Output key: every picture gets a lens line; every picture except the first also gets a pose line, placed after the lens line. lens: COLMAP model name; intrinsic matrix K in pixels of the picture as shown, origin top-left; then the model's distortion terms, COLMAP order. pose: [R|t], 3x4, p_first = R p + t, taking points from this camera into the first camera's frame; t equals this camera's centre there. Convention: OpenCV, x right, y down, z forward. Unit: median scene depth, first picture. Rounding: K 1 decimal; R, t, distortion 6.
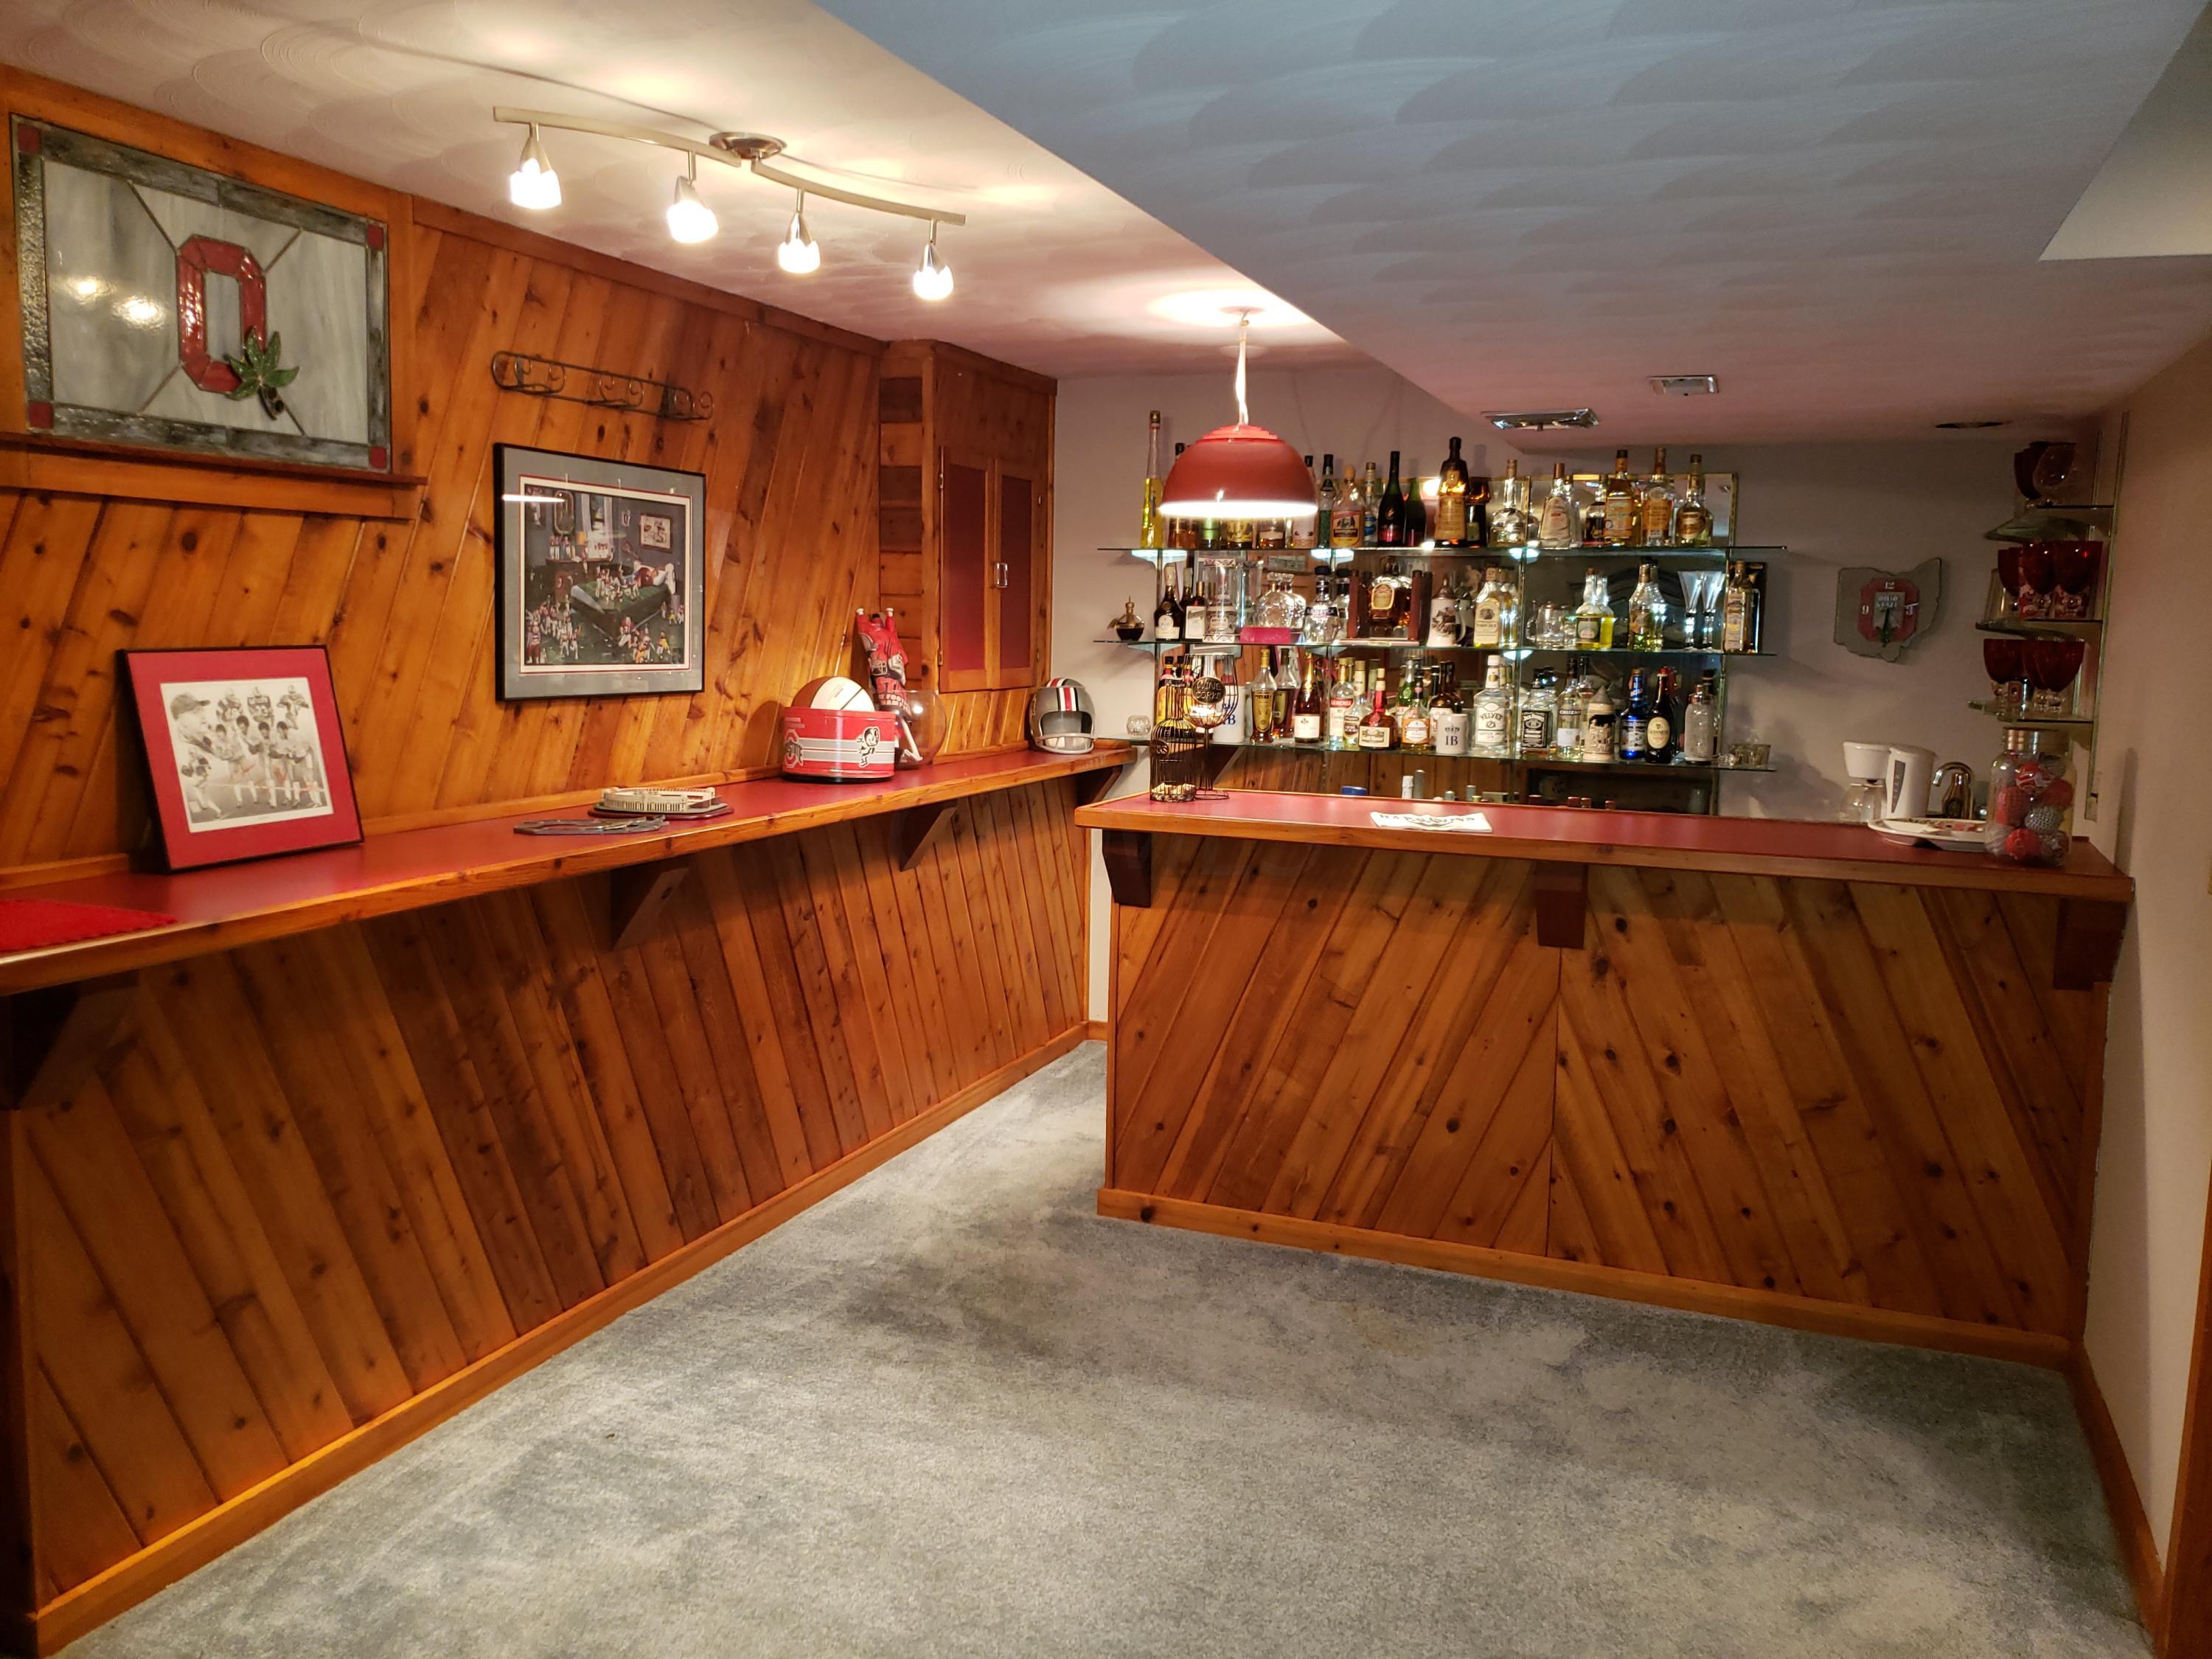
lens RADIAL K [[1748.6, 0, 1070.3], [0, 1748.6, 827.3], [0, 0, 1]] dist [0.196646, -0.420833]
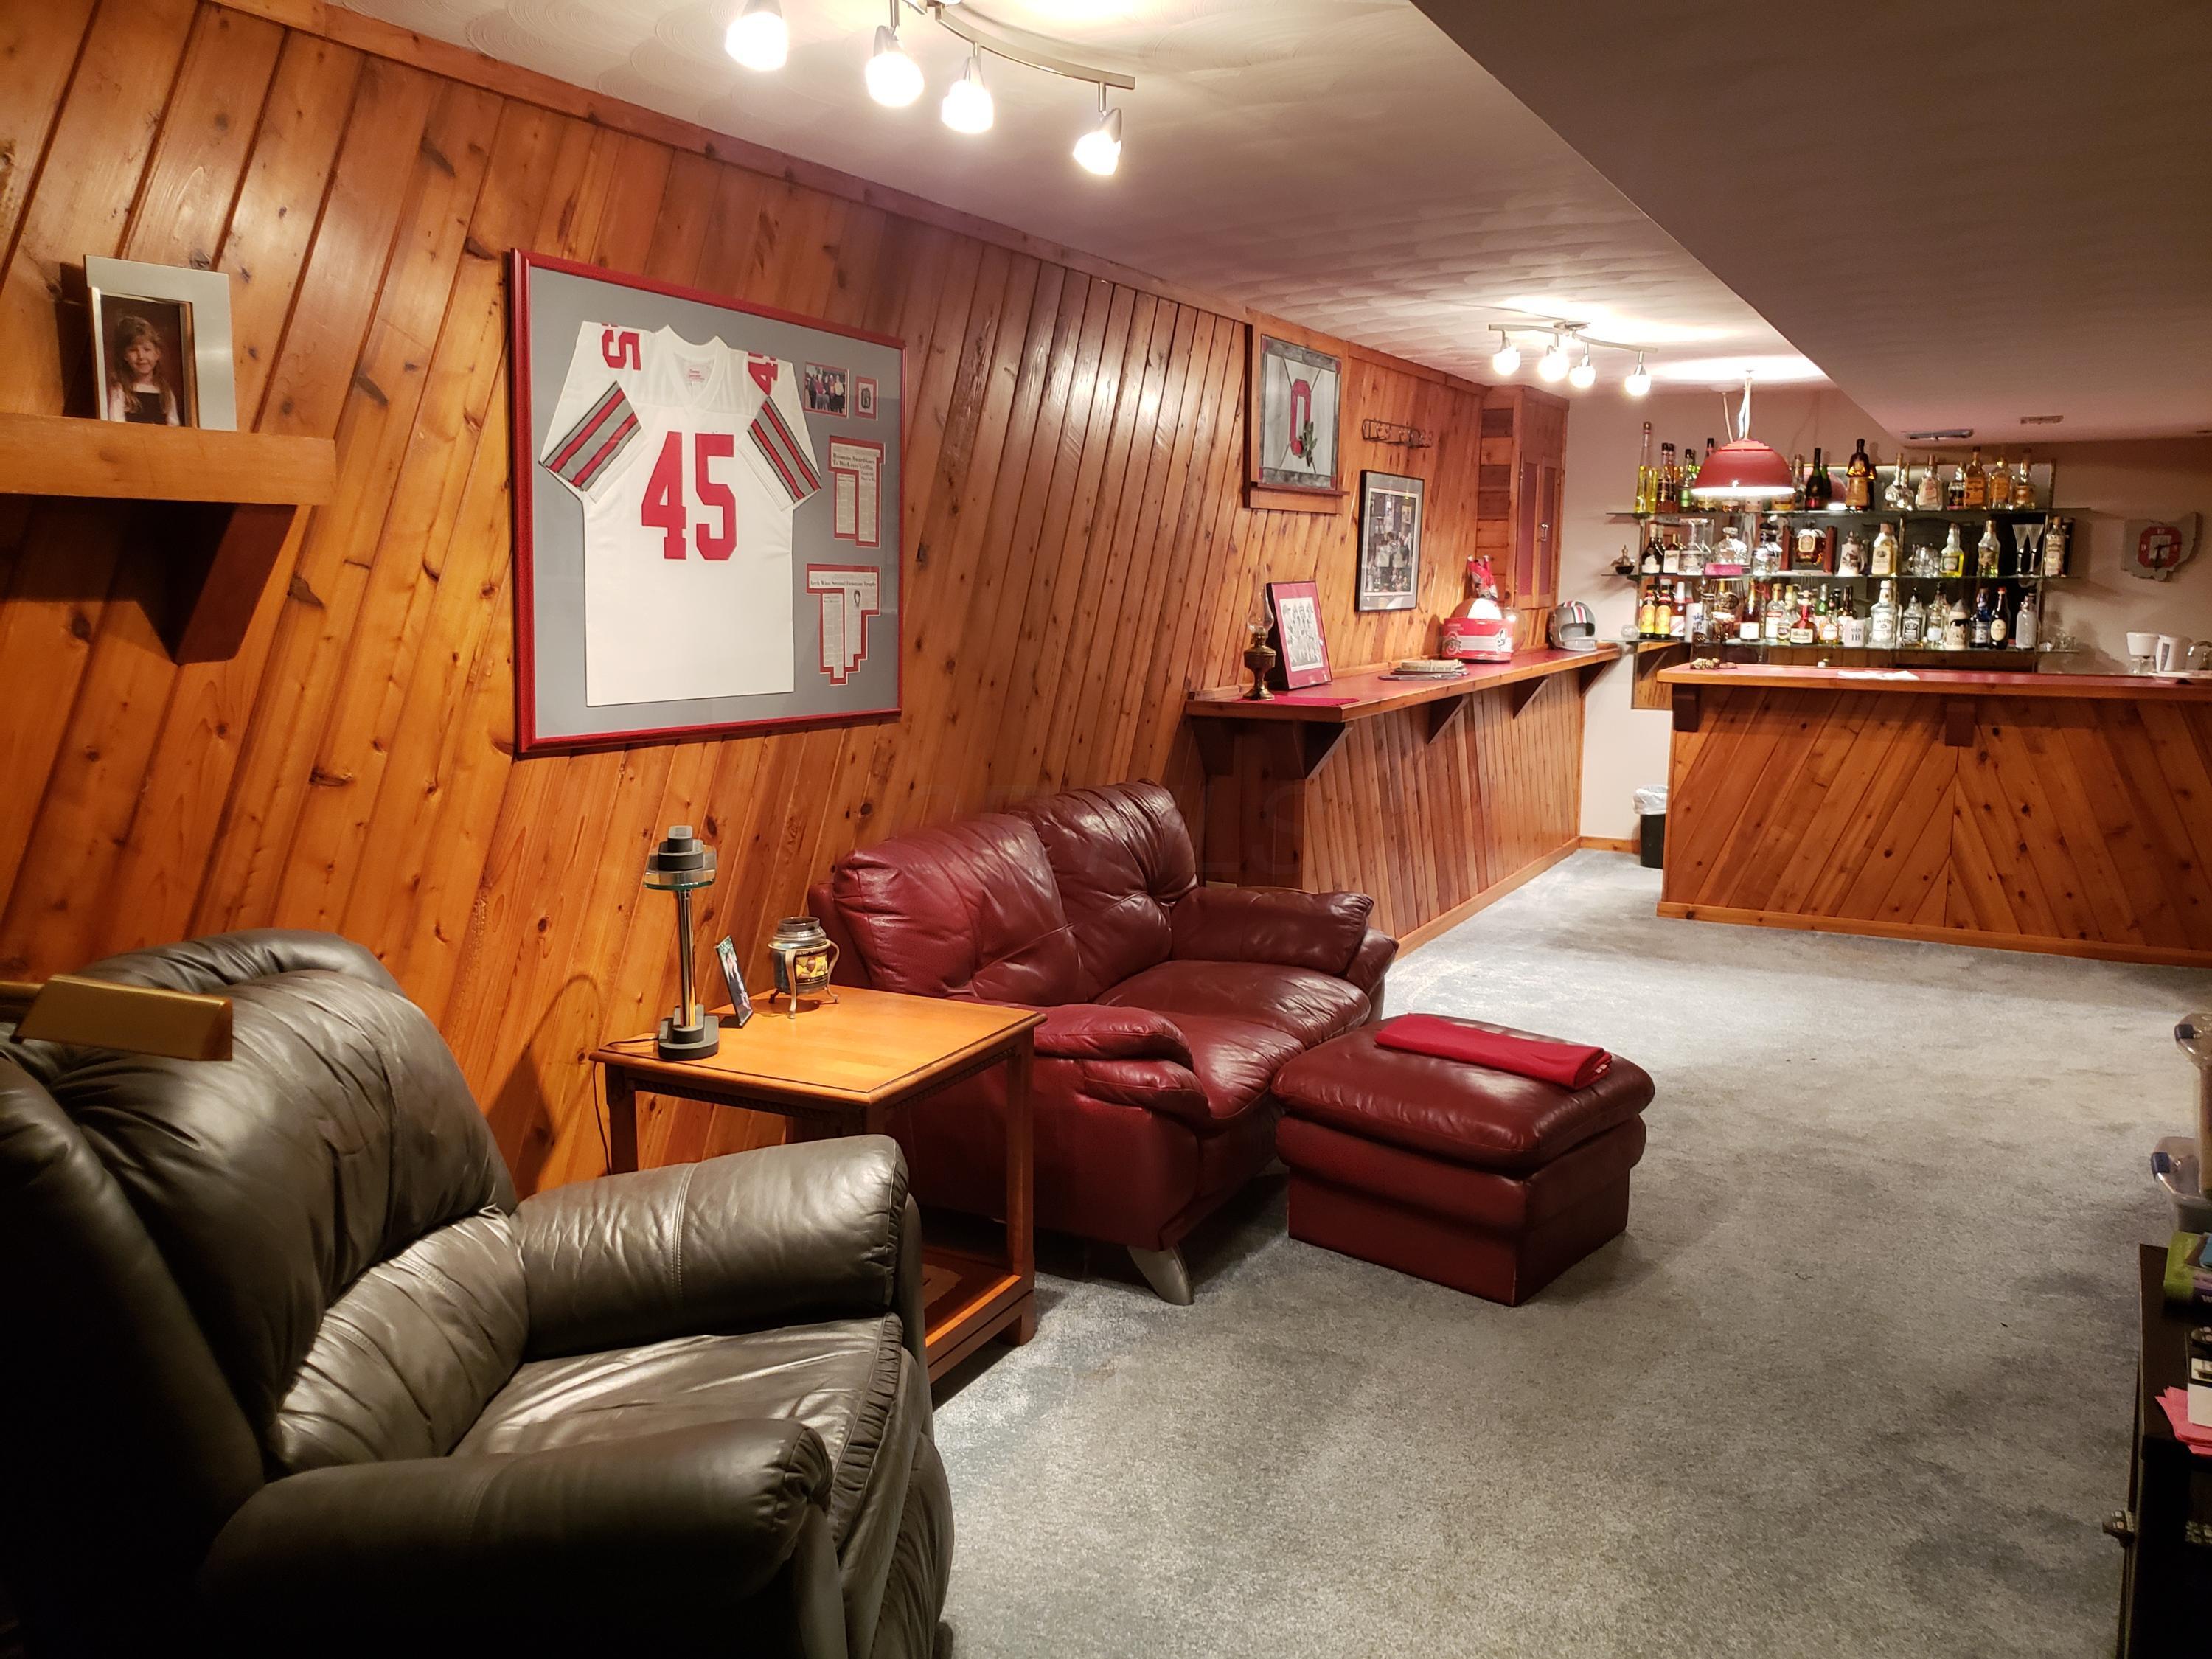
lens RADIAL K [[1820.1, 0, 1106.0], [0, 1820.1, 829.5], [0, 0, 1]] dist [0.005215, 0.116007]
pose [[0.996891, -0.000412, -0.078788, -0.350131], [0.002531, 0.999638, 0.026797, 0.083484], [0.078748, -0.026913, 0.996531, -0.723331]]
